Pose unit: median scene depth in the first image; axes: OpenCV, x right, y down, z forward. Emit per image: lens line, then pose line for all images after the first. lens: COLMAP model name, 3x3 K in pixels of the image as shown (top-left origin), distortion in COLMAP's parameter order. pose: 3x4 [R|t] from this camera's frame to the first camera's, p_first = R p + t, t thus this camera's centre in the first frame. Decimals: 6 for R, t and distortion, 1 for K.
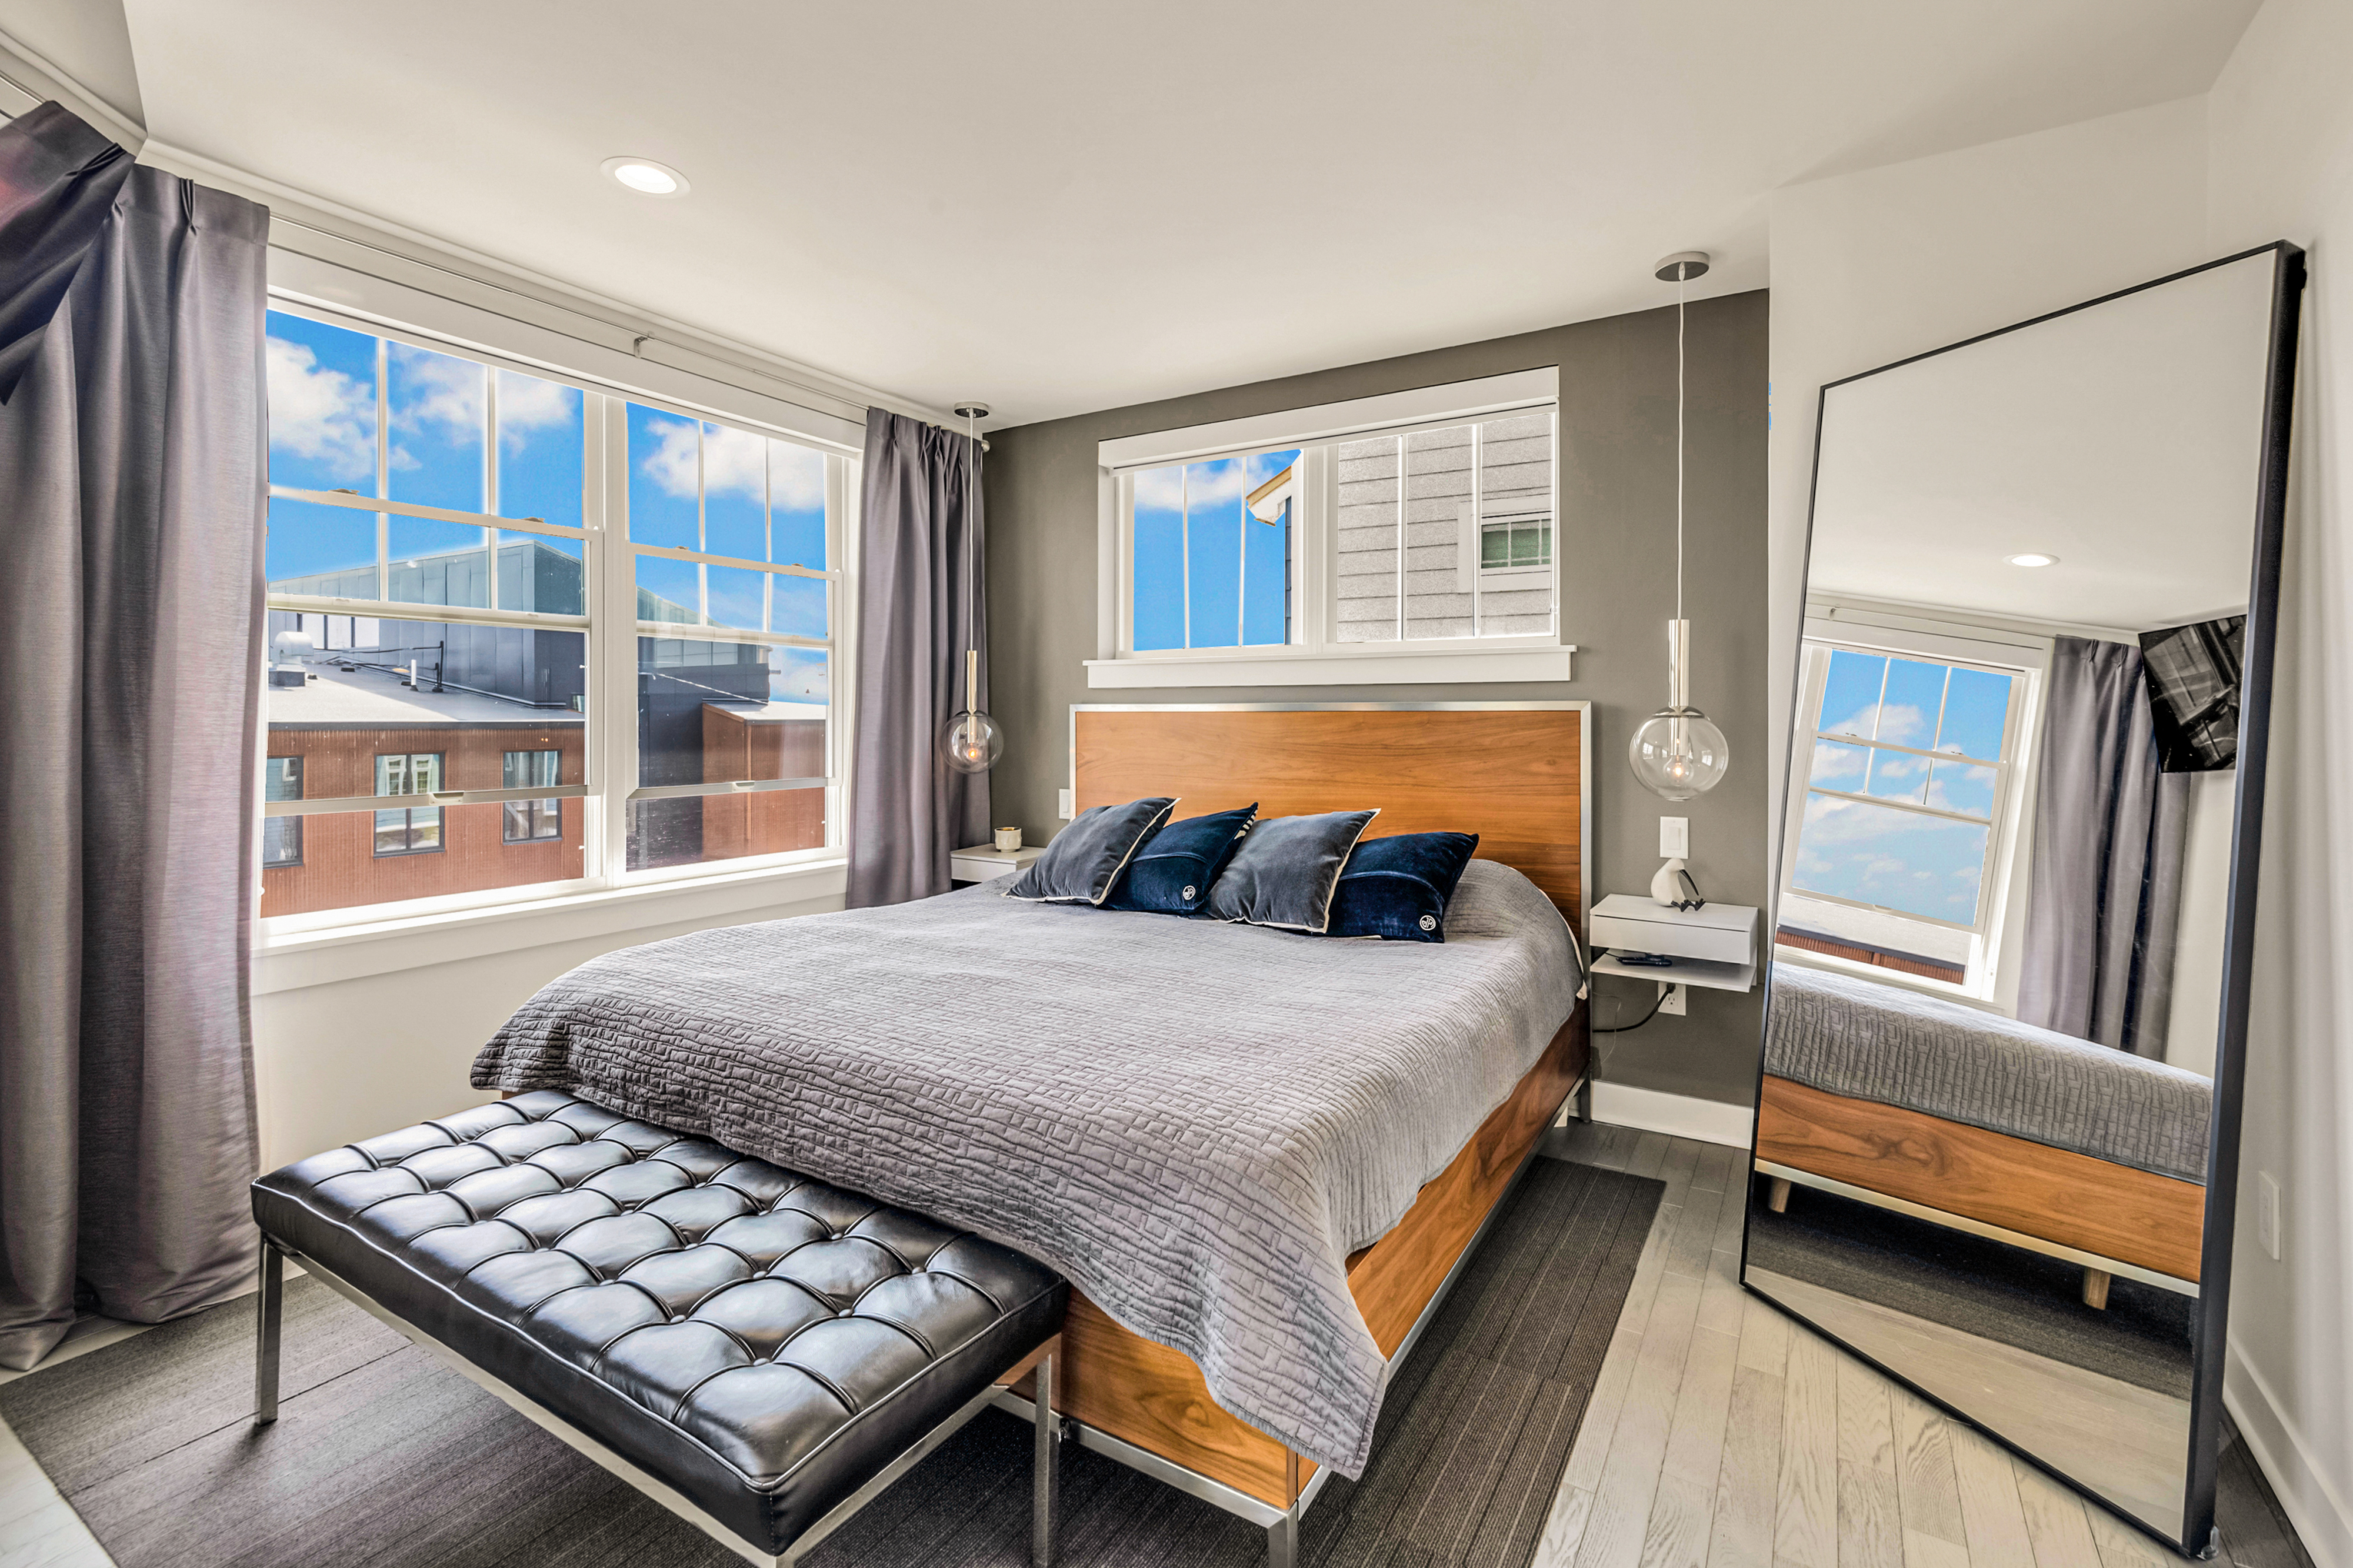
lens RADIAL K [[1103.4, 0, 1177.9], [0, 1103.4, 701.0], [0, 0, 1]] dist [0.001684, 0.000364]
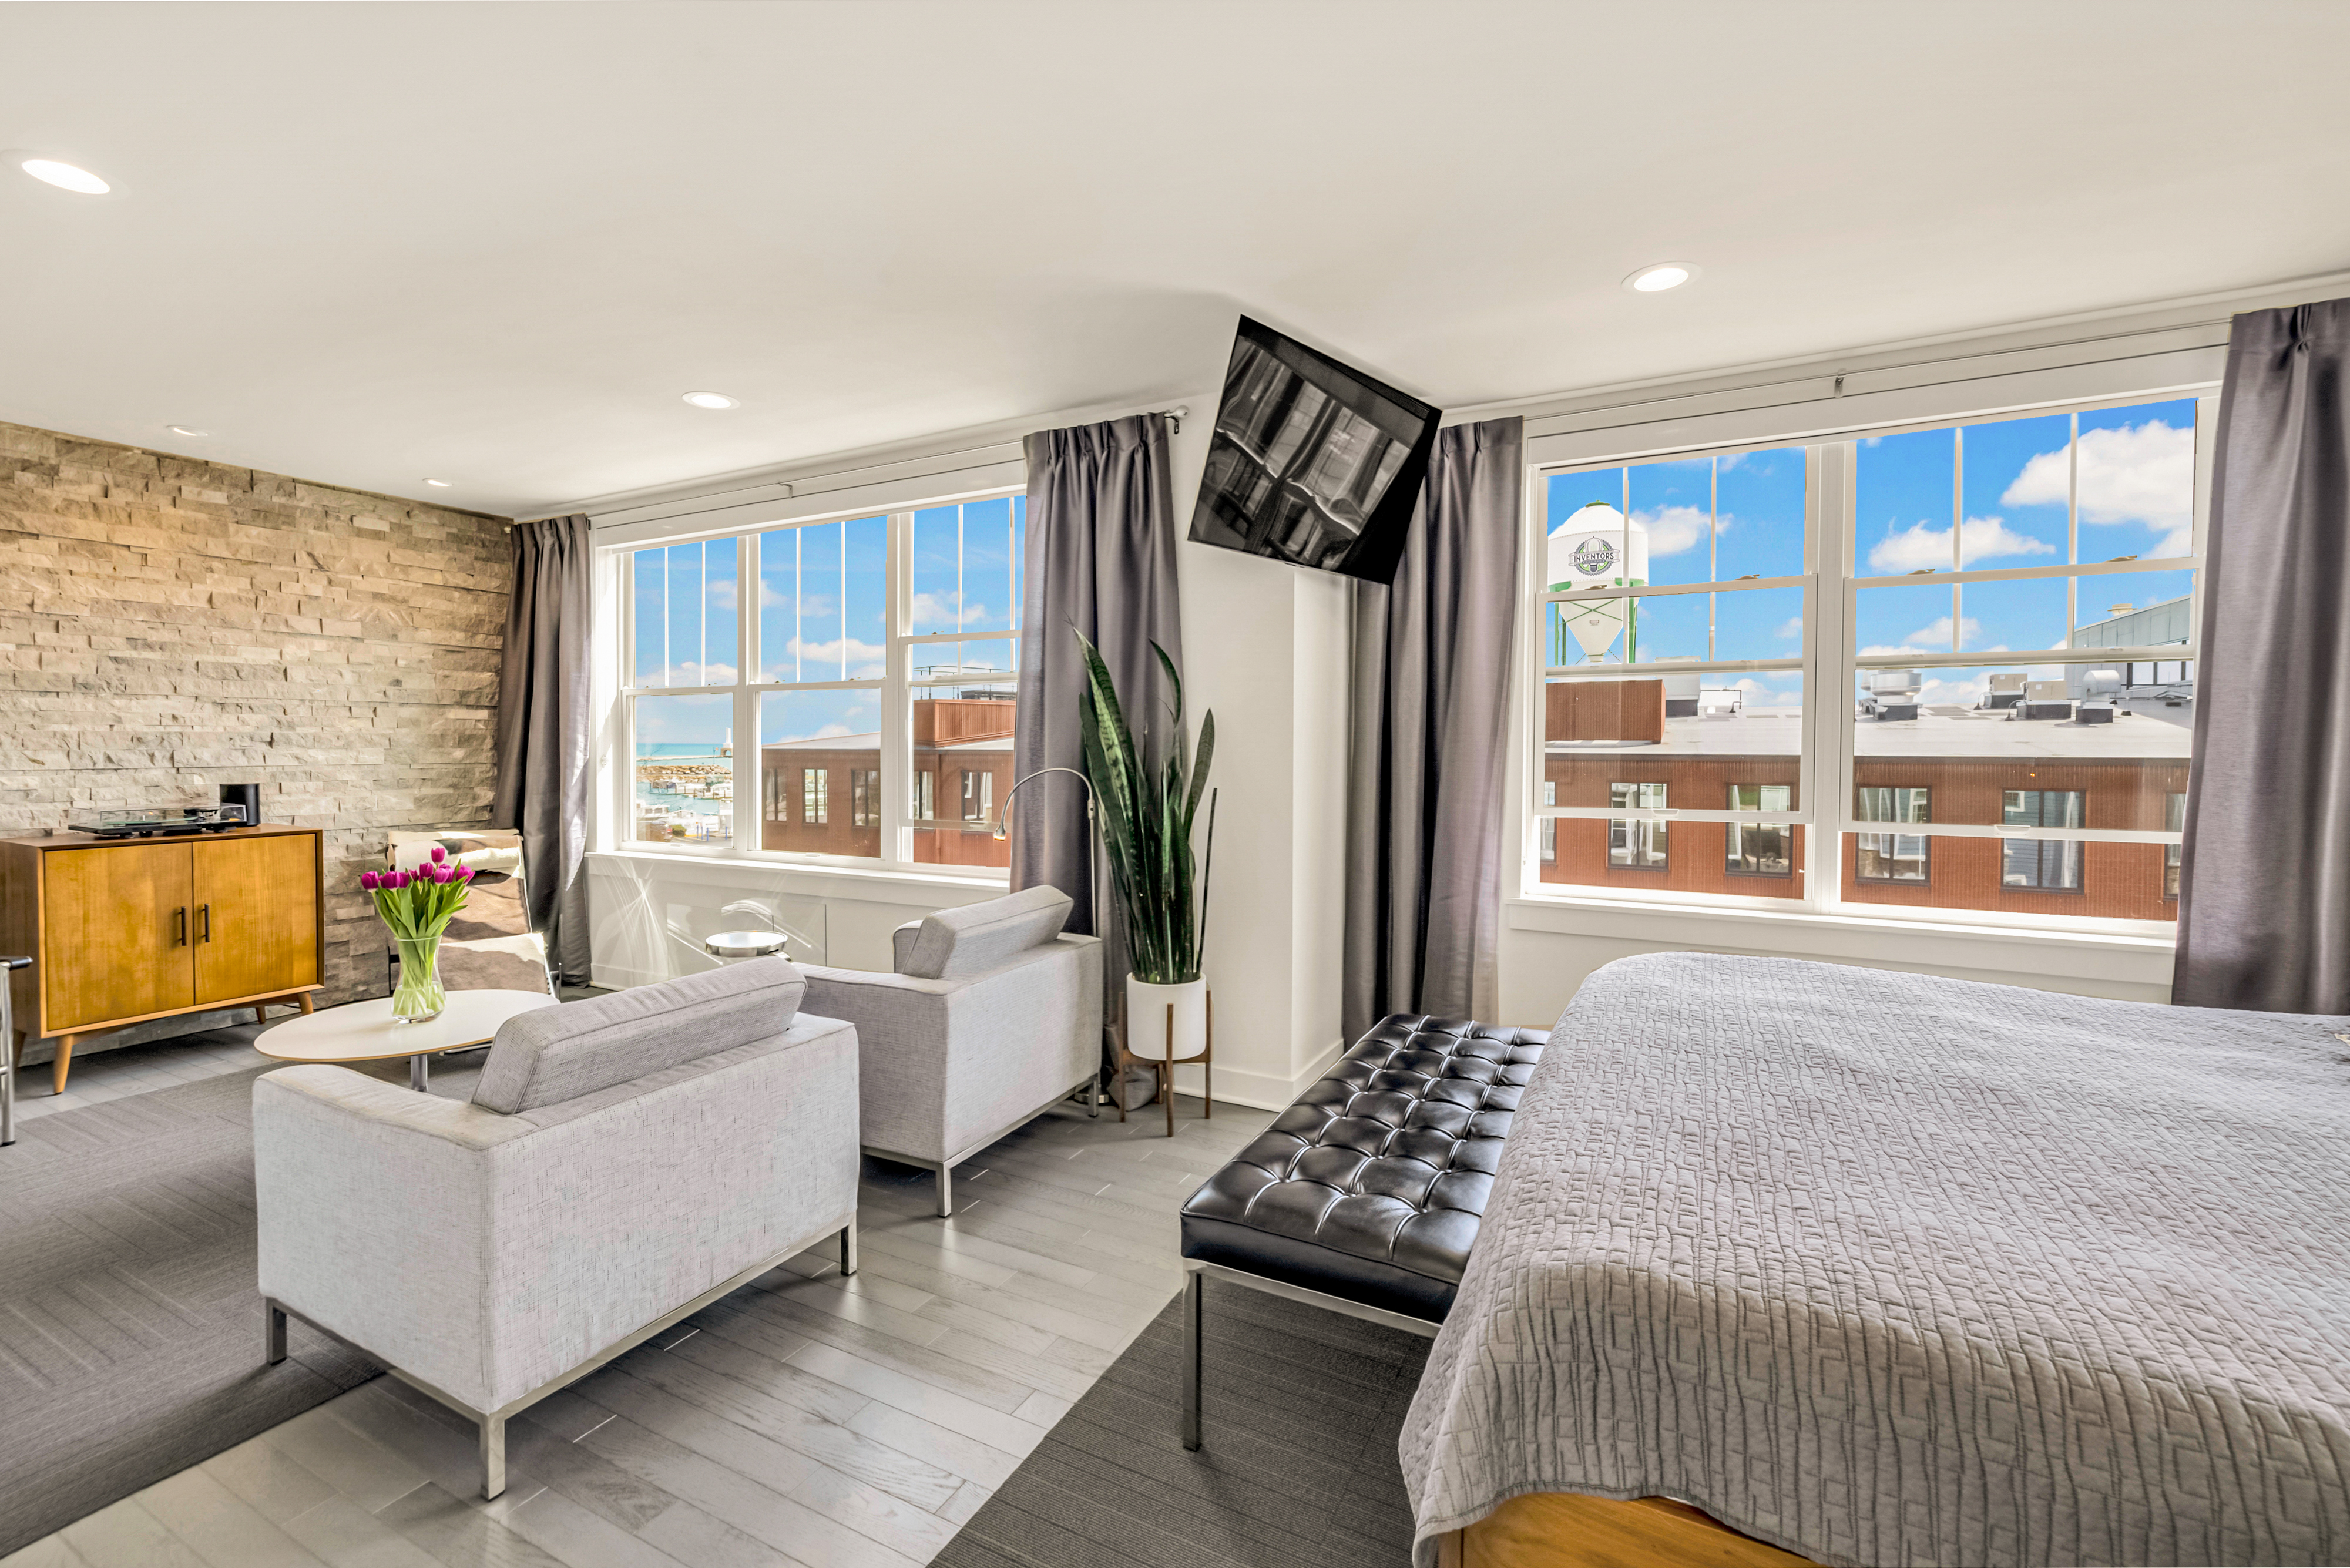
lens RADIAL K [[965.4, 0, 1145.3], [0, 965.4, 768.9], [0, 0, 1]] dist [0.001490, 0.000004]
pose [[0.065109, 0.020356, -0.997670, 0.361832], [0.010897, 0.999718, 0.021109, 0.004961], [0.997819, -0.012246, 0.064869, 0.290682]]
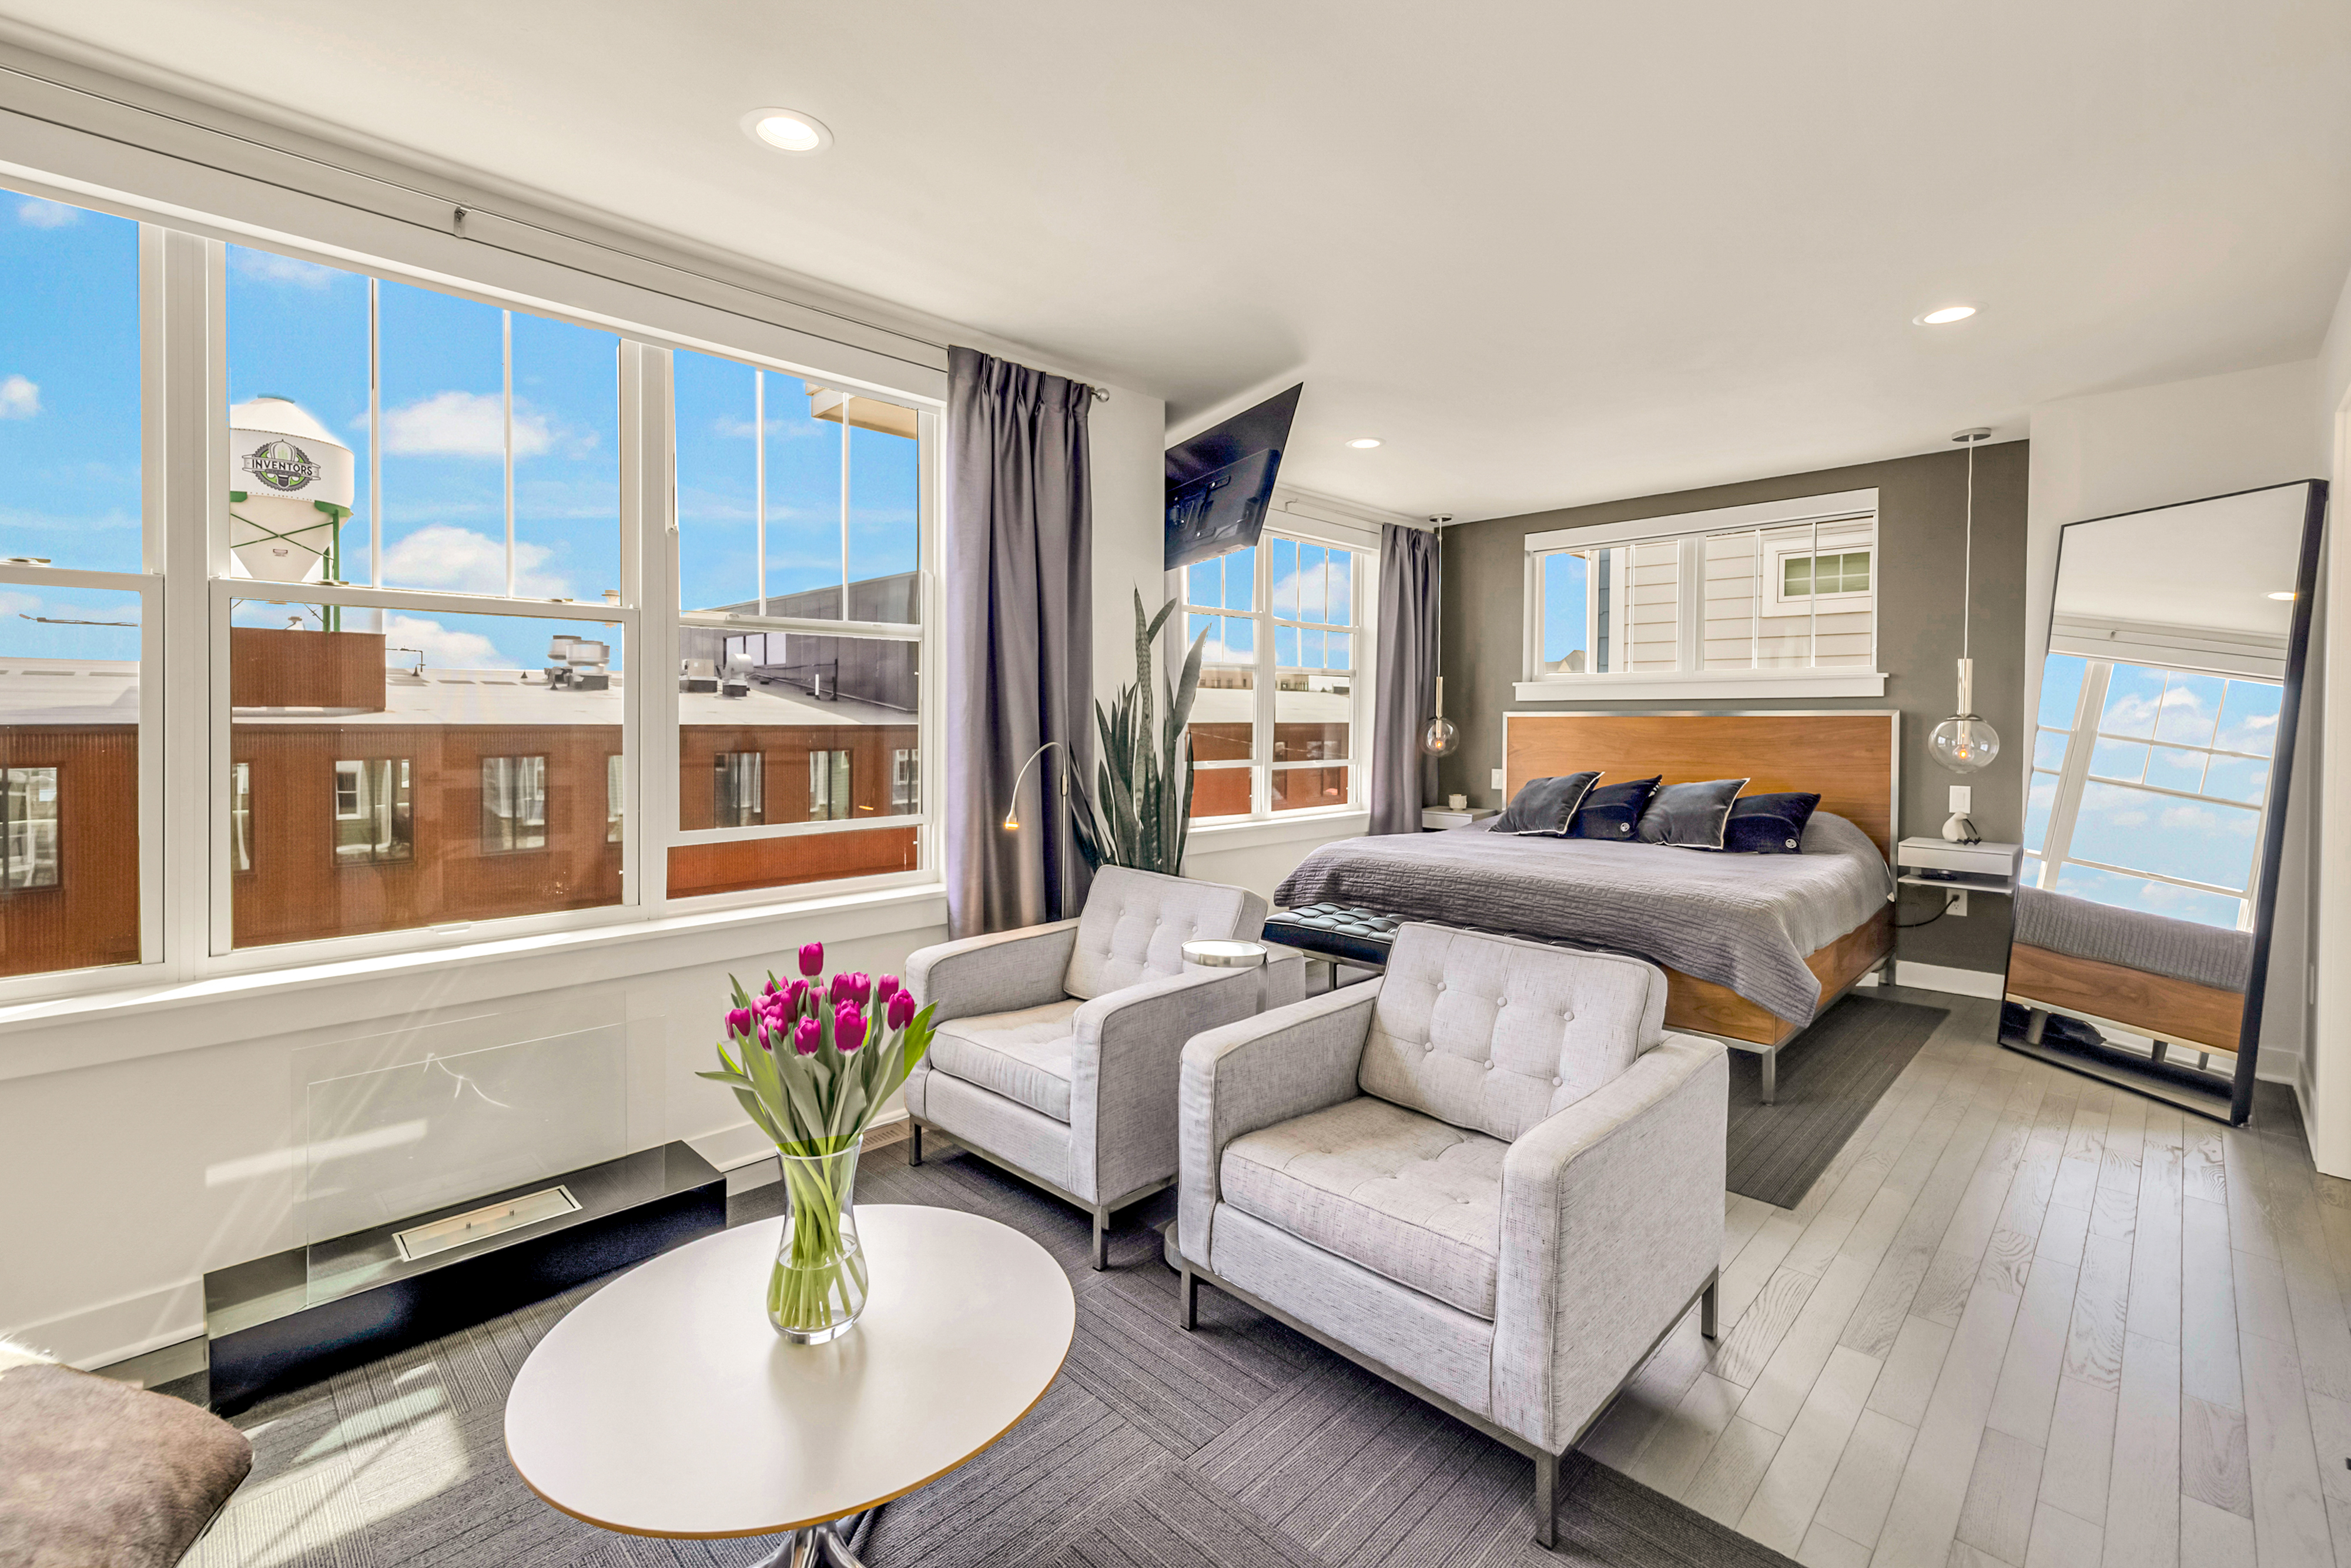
lens RADIAL K [[1064.8, 0, 1179.5], [0, 1064.8, 734.4], [0, 0, 1]] dist [0.000625, 0.000175]
pose [[0.976878, 0.002341, -0.213785, -0.288013], [0.003562, 0.999623, 0.027223, -0.009698], [0.213768, -0.027355, 0.976501, -0.661824]]
